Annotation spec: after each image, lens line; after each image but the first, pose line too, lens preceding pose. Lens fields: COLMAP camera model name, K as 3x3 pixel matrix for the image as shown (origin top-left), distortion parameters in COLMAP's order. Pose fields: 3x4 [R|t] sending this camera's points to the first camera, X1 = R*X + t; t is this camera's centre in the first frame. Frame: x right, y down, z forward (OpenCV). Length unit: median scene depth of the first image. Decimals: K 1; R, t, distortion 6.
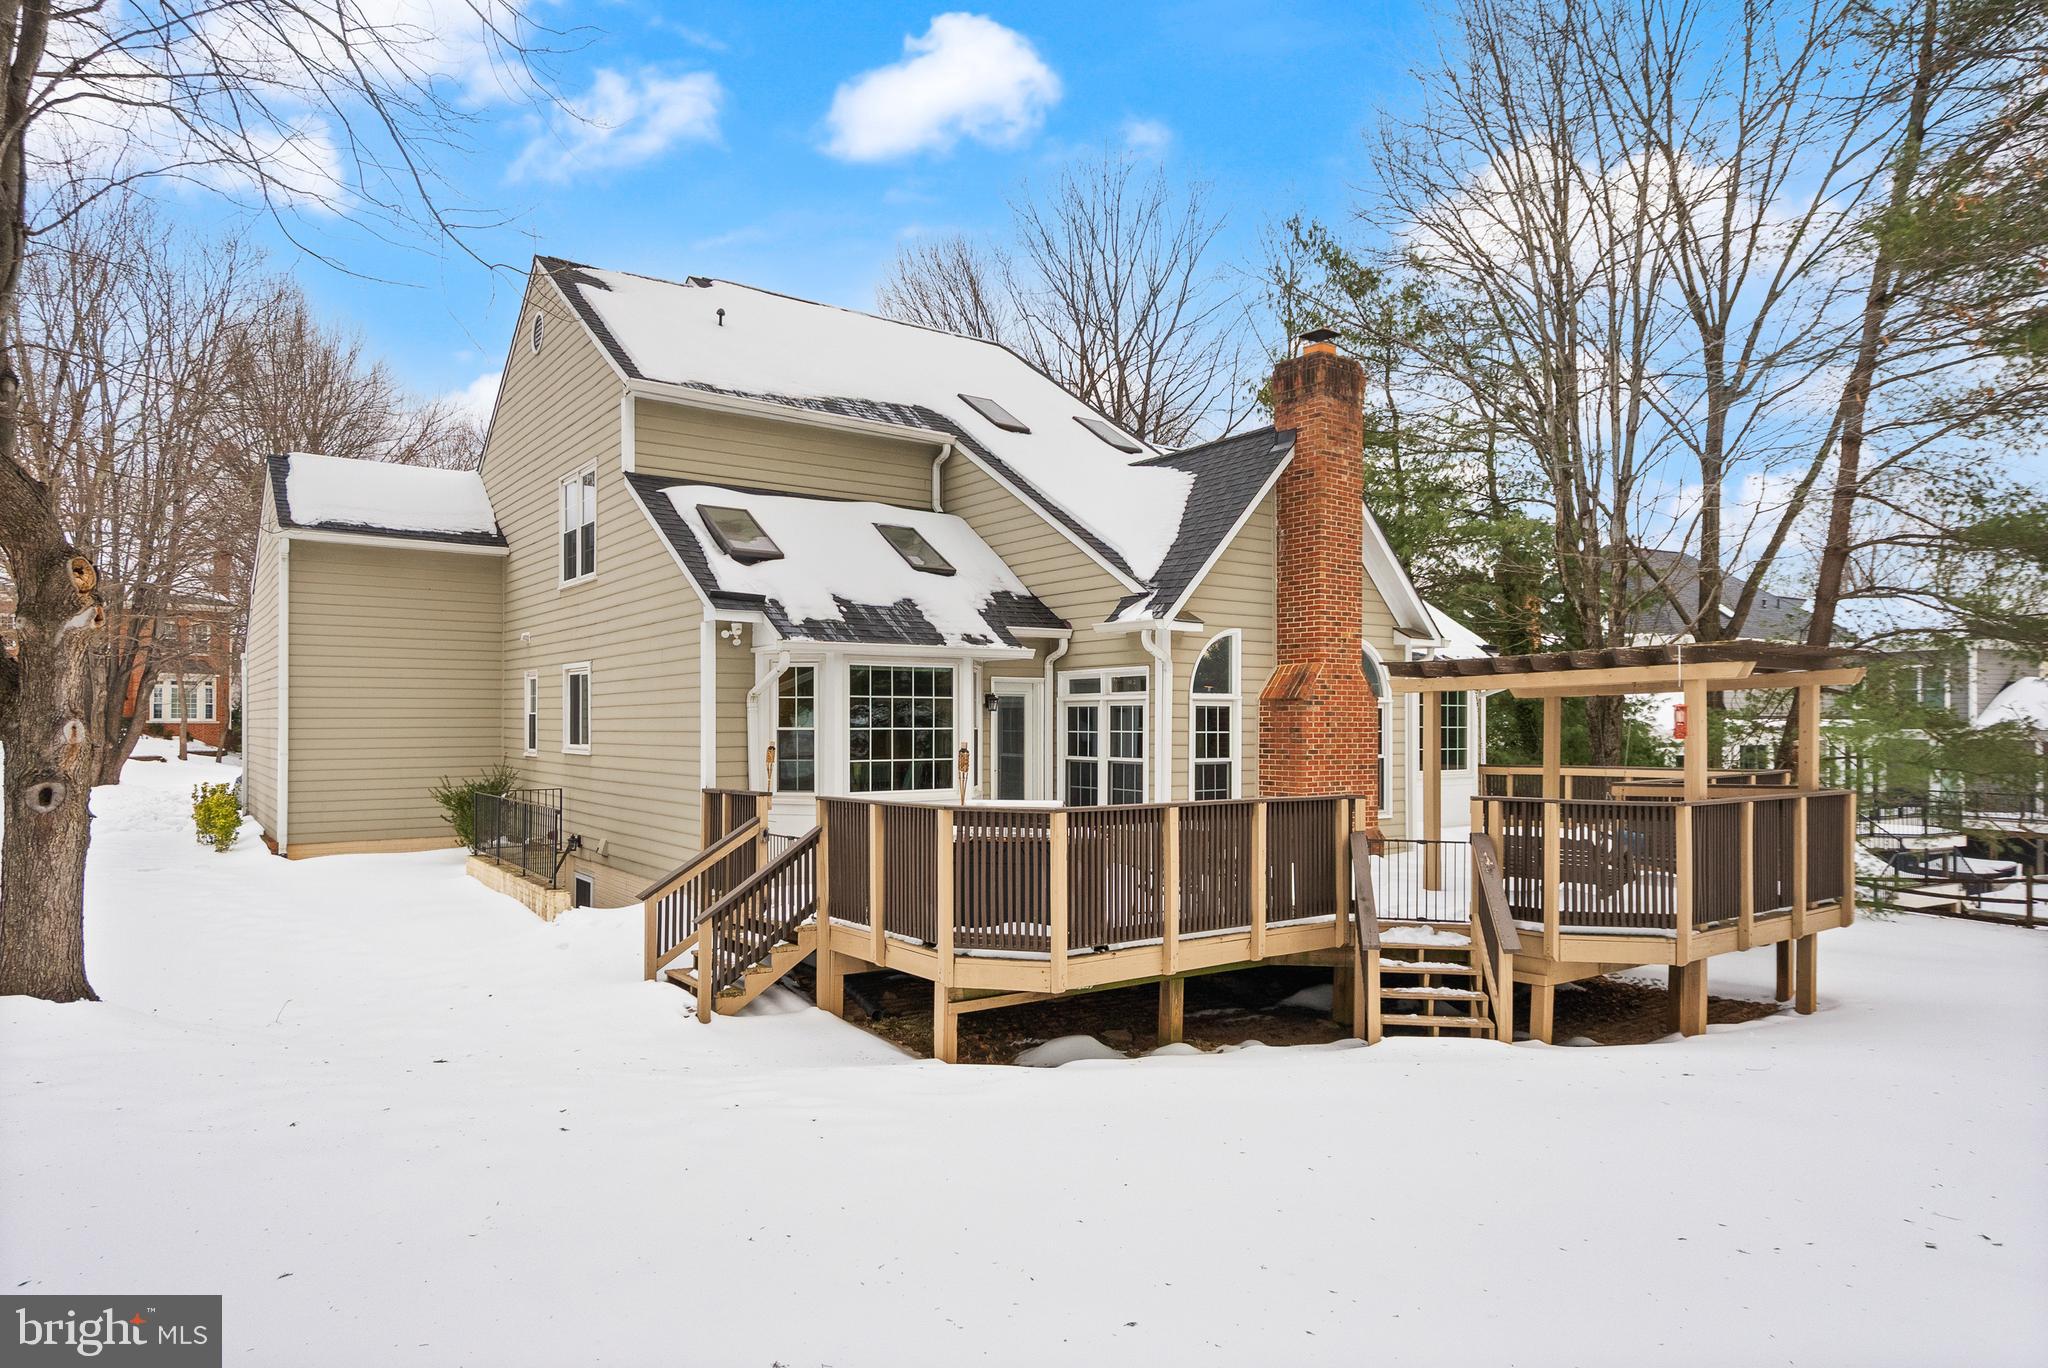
lens RADIAL K [[1189.5, 0, 1004.9], [0, 1189.5, 711.6], [0, 0, 1]] dist [0.009026, 0.006584]
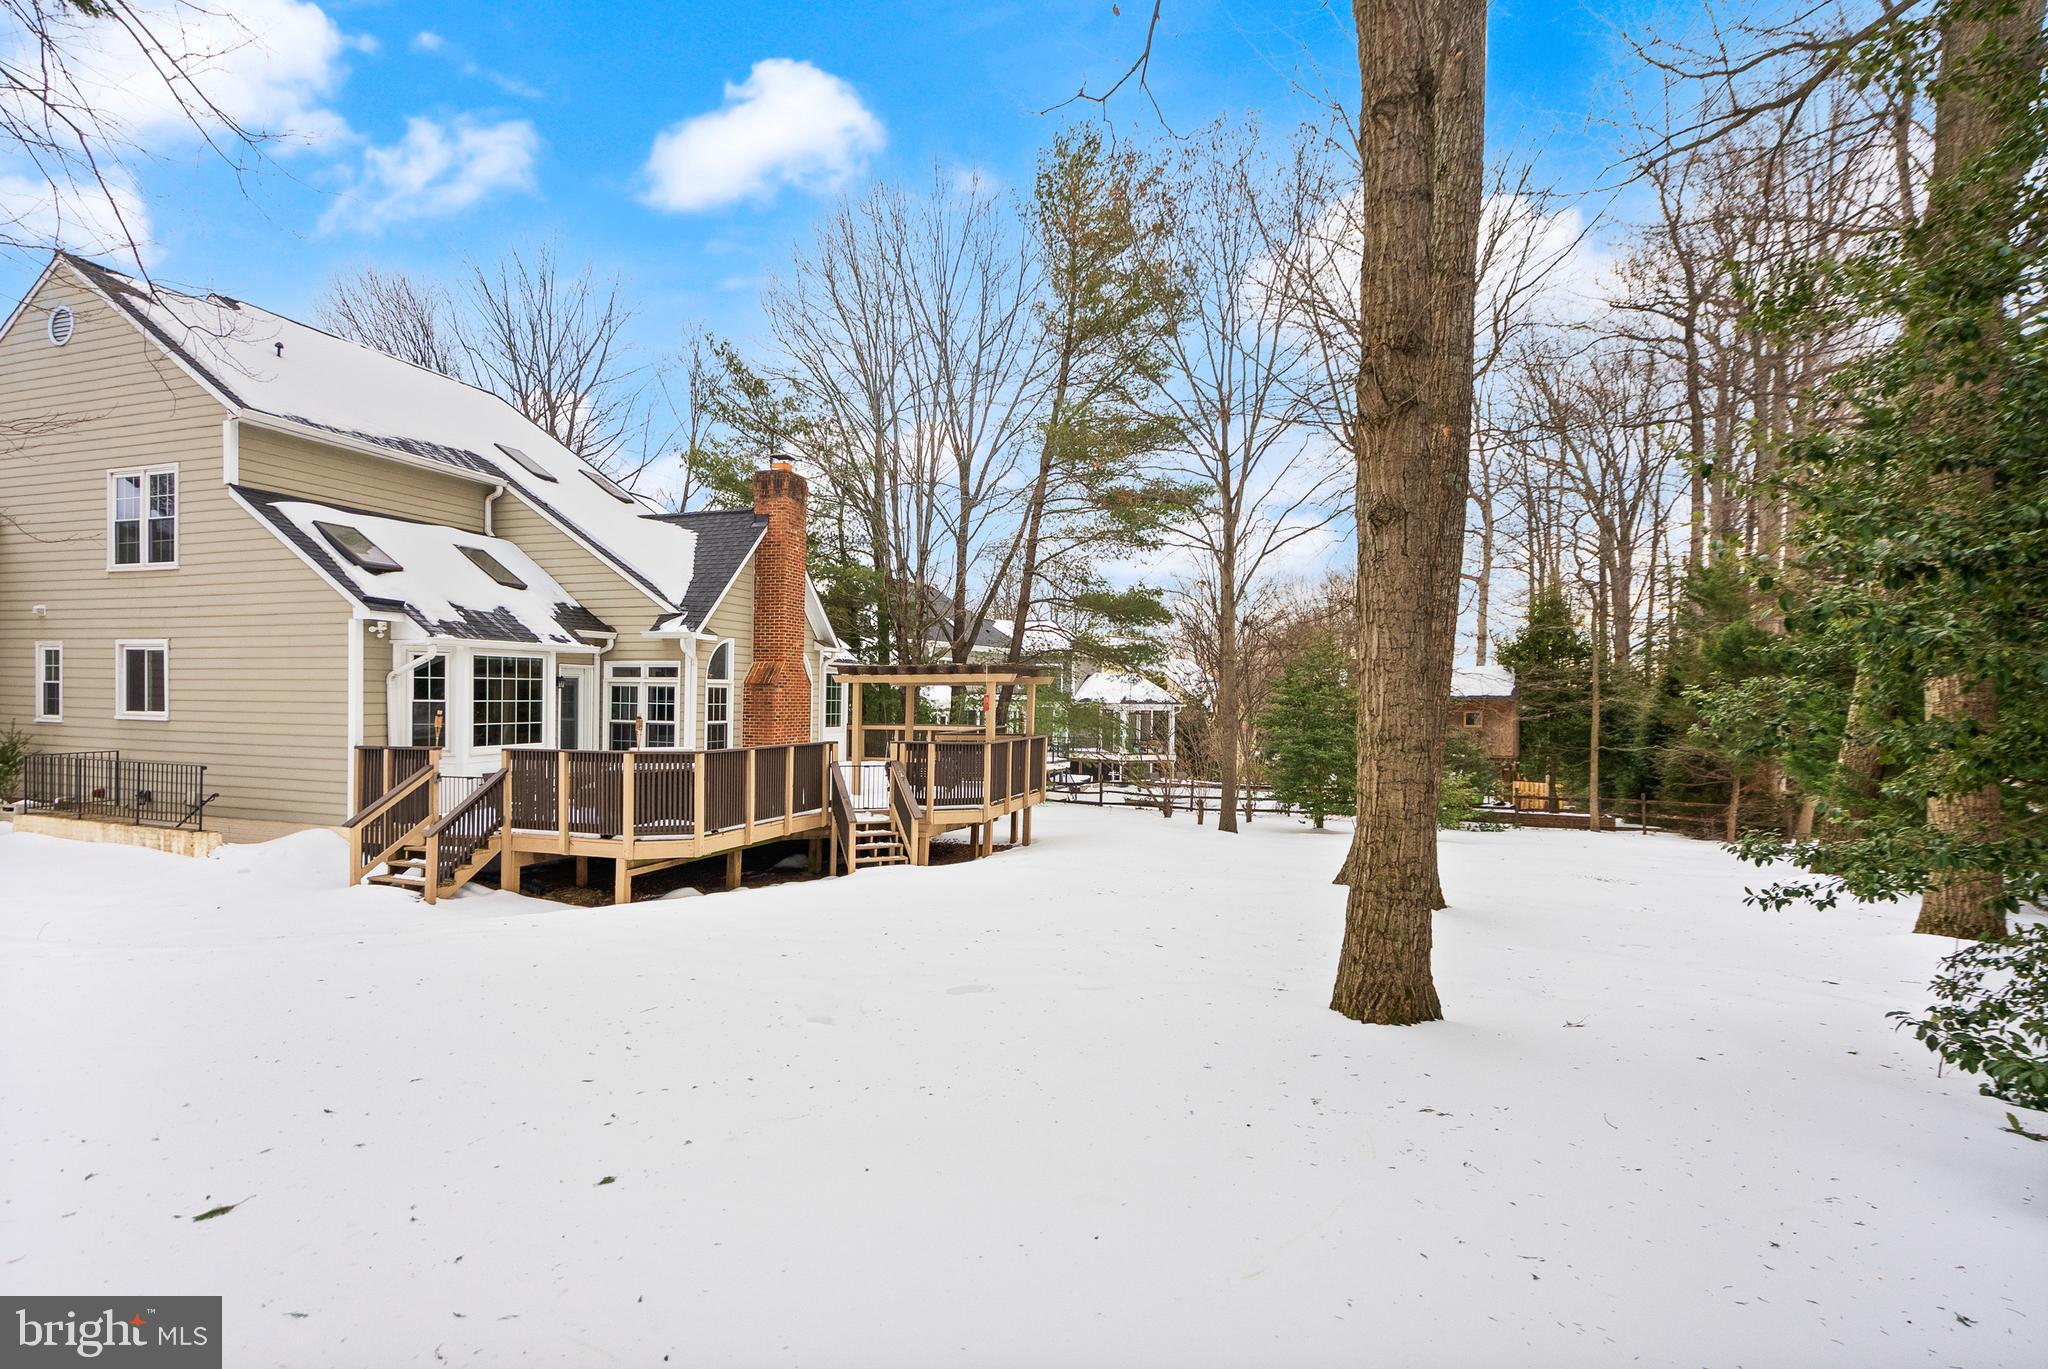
lens RADIAL K [[966.3, 0, 989.7], [0, 966.3, 700.5], [0, 0, 1]] dist [-0.006258, 0.002639]
pose [[0.823129, 0.007167, 0.567810, -0.245061], [-0.018572, 0.999725, 0.014305, -0.012161], [-0.567551, -0.022320, 0.823036, -0.239291]]
